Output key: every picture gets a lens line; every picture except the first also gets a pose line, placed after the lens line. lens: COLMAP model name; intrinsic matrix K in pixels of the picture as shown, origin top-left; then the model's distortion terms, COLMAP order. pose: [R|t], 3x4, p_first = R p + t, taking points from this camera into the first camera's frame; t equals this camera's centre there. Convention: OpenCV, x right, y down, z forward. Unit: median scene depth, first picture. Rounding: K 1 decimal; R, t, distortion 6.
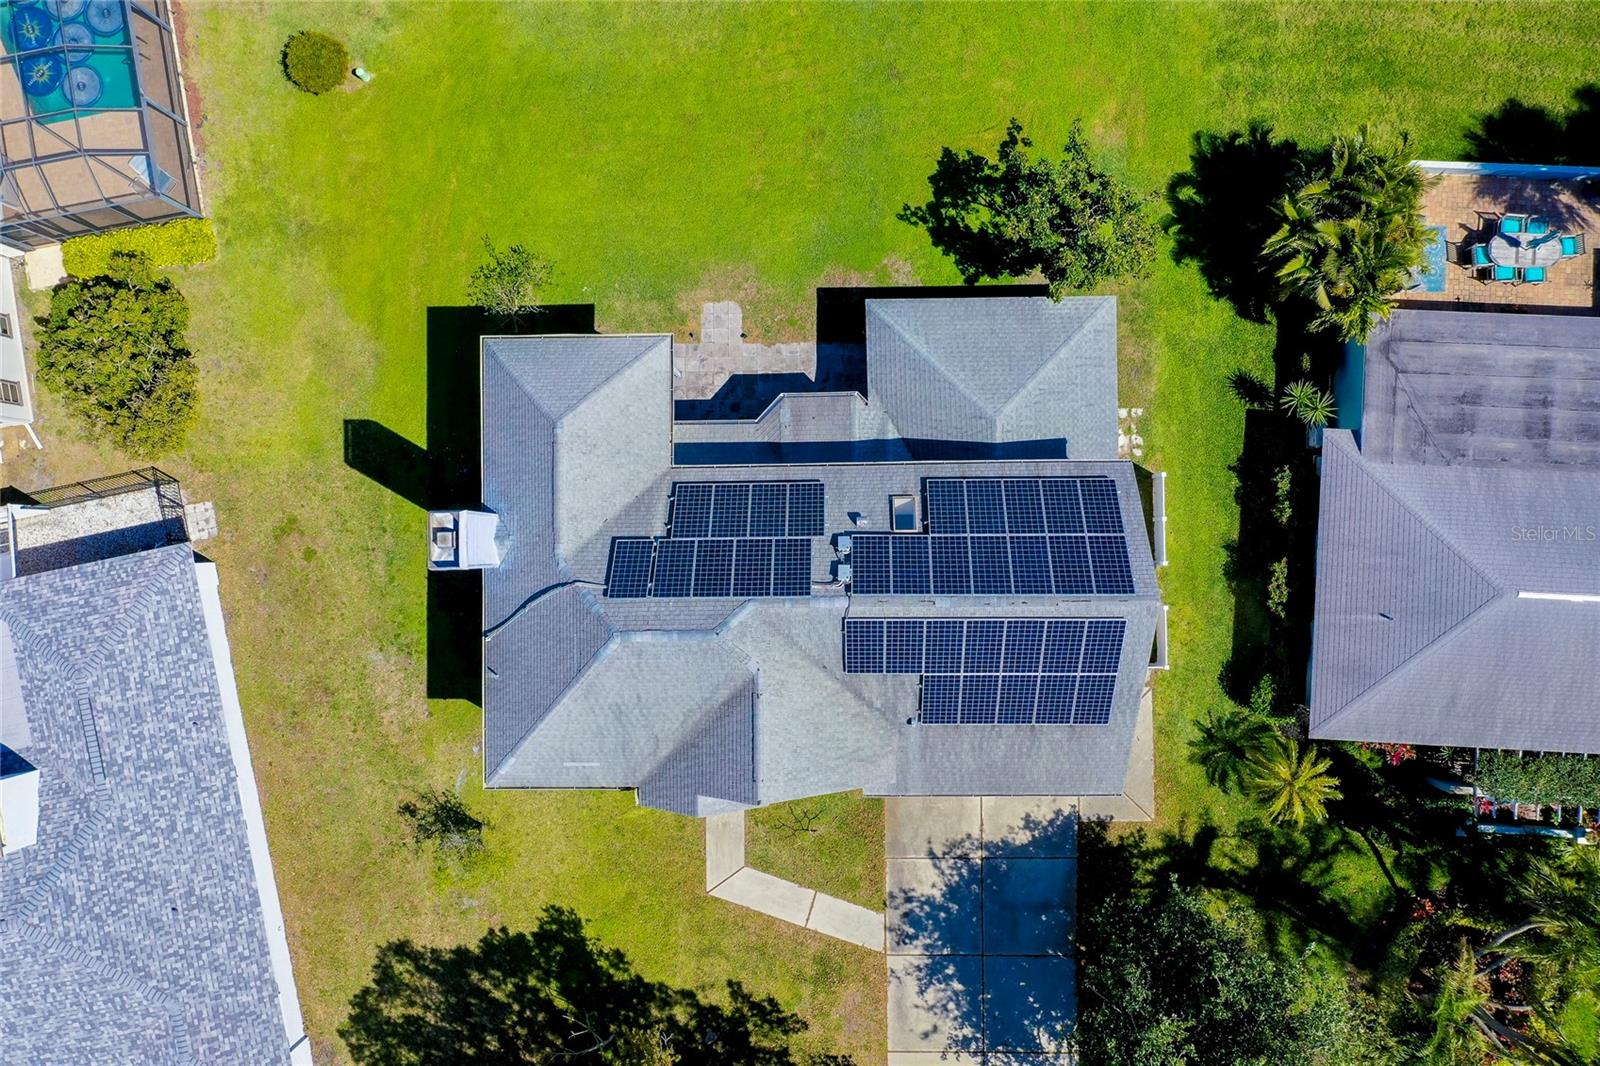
lens RADIAL K [[1255.4, 0, 814.2], [0, 1255.4, 540.7], [0, 0, 1]] dist [0.000469, -0.008597]
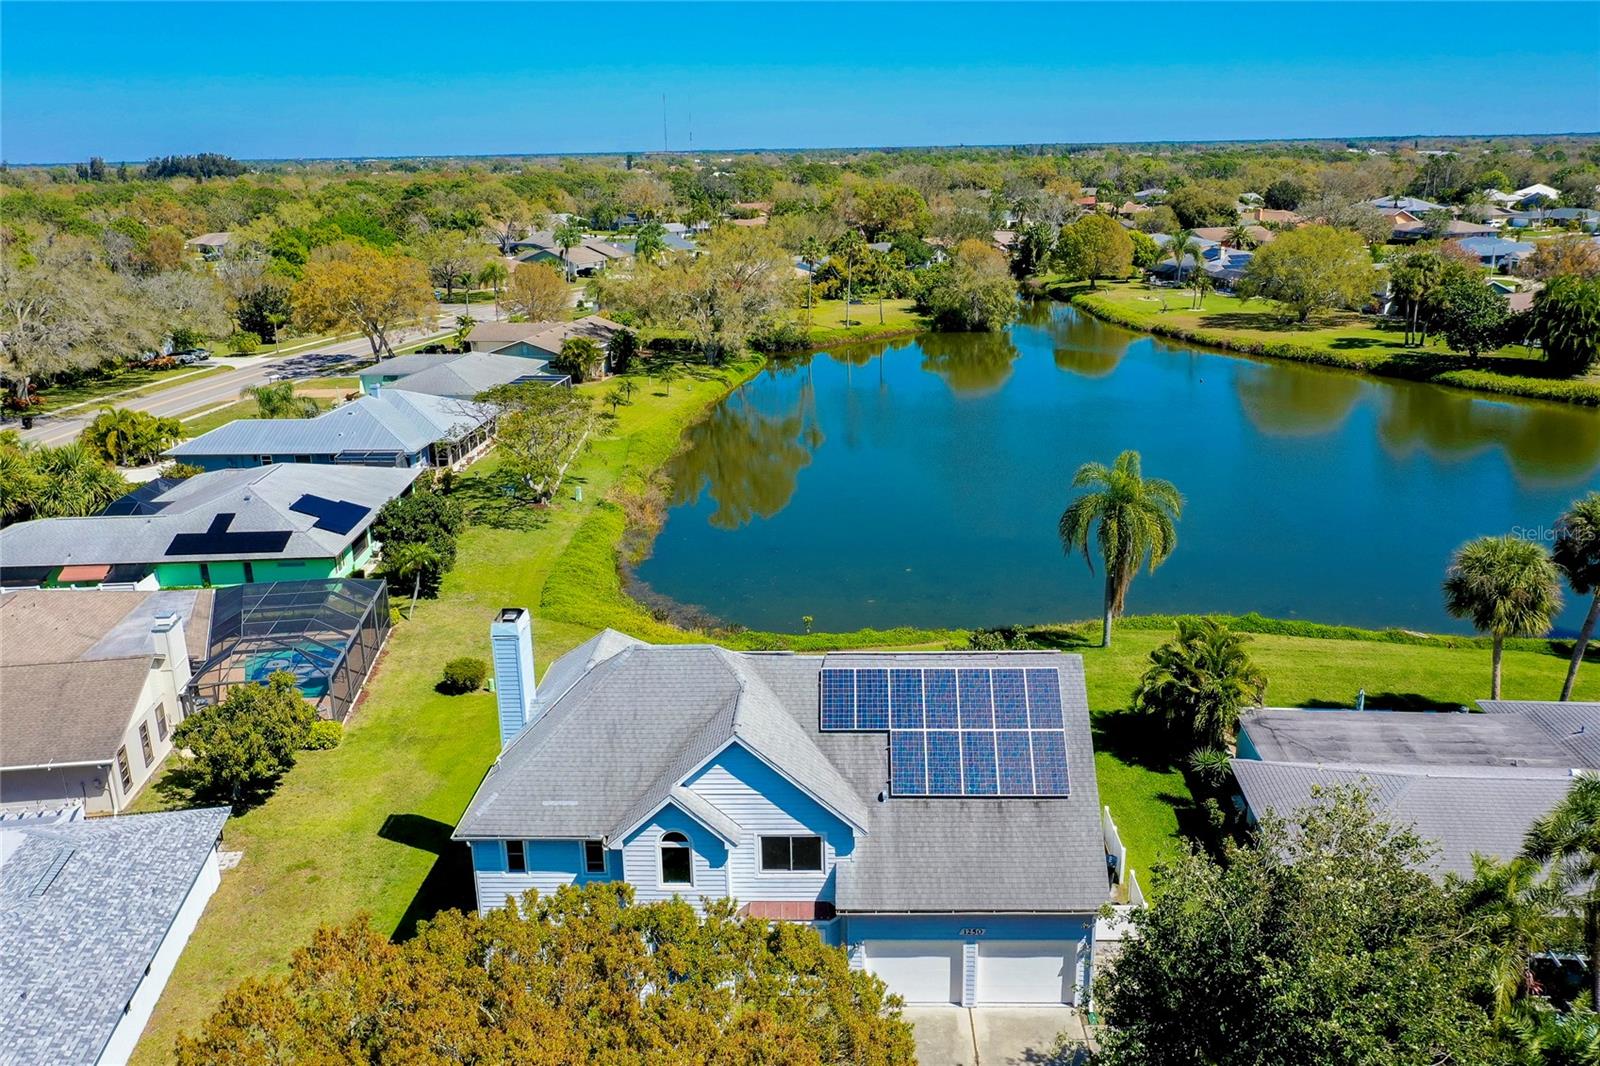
lens RADIAL K [[1255.4, 0, 805.5], [0, 1255.4, 539.7], [0, 0, 1]] dist [0.000469, -0.008597]
pose [[0.998921, 0.030716, -0.034819, 0.037693], [-0.042611, 0.308620, -0.950230, 0.928282], [-0.018442, 0.950689, 0.309596, 0.409366]]
